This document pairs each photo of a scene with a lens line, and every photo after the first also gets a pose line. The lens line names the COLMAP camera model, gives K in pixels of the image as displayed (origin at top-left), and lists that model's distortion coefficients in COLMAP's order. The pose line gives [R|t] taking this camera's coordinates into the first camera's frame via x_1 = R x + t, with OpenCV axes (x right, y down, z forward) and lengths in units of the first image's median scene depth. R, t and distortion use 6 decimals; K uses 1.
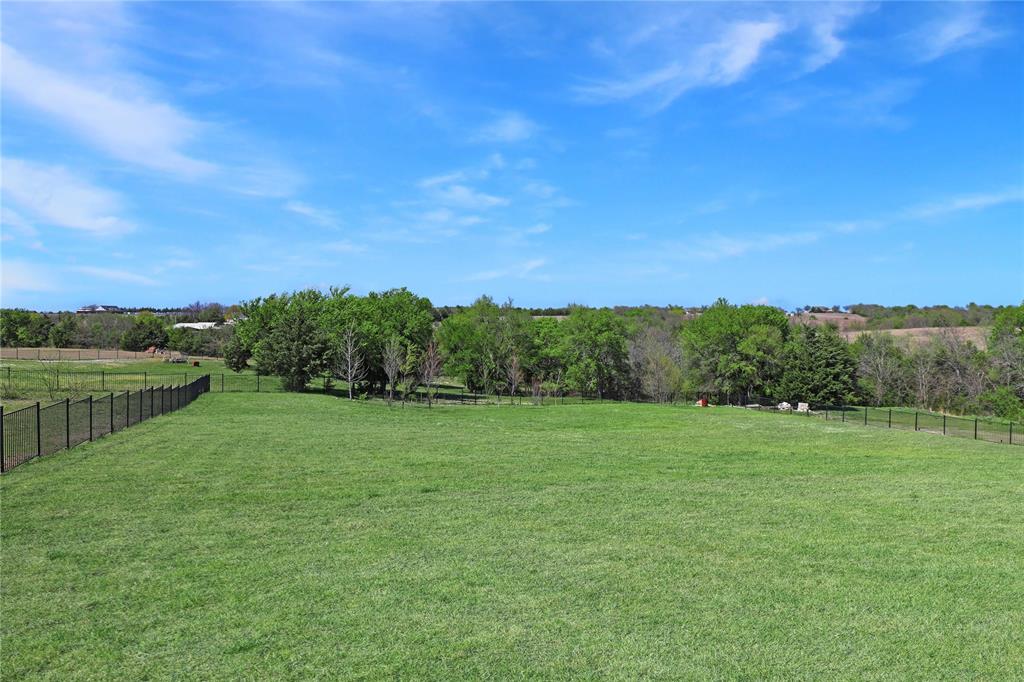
lens RADIAL K [[797.9, 0, 515.8], [0, 797.9, 345.8], [0, 0, 1]] dist [0.064650, 0.003687]
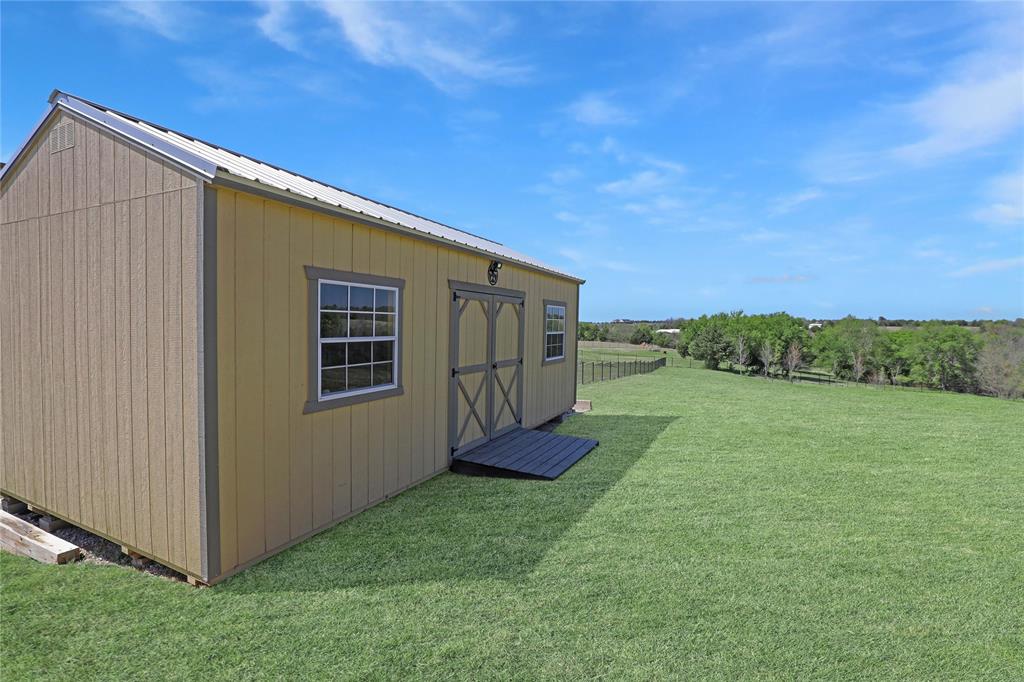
lens RADIAL K [[493.9, 0, 511.8], [0, 493.9, 339.2], [0, 0, 1]] dist [-0.016063, 0.000852]
pose [[0.769950, 0.026556, -0.637552, 0.068597], [-0.031627, 0.999494, 0.003437, -0.000670], [0.637320, 0.017518, 0.770400, -0.119294]]
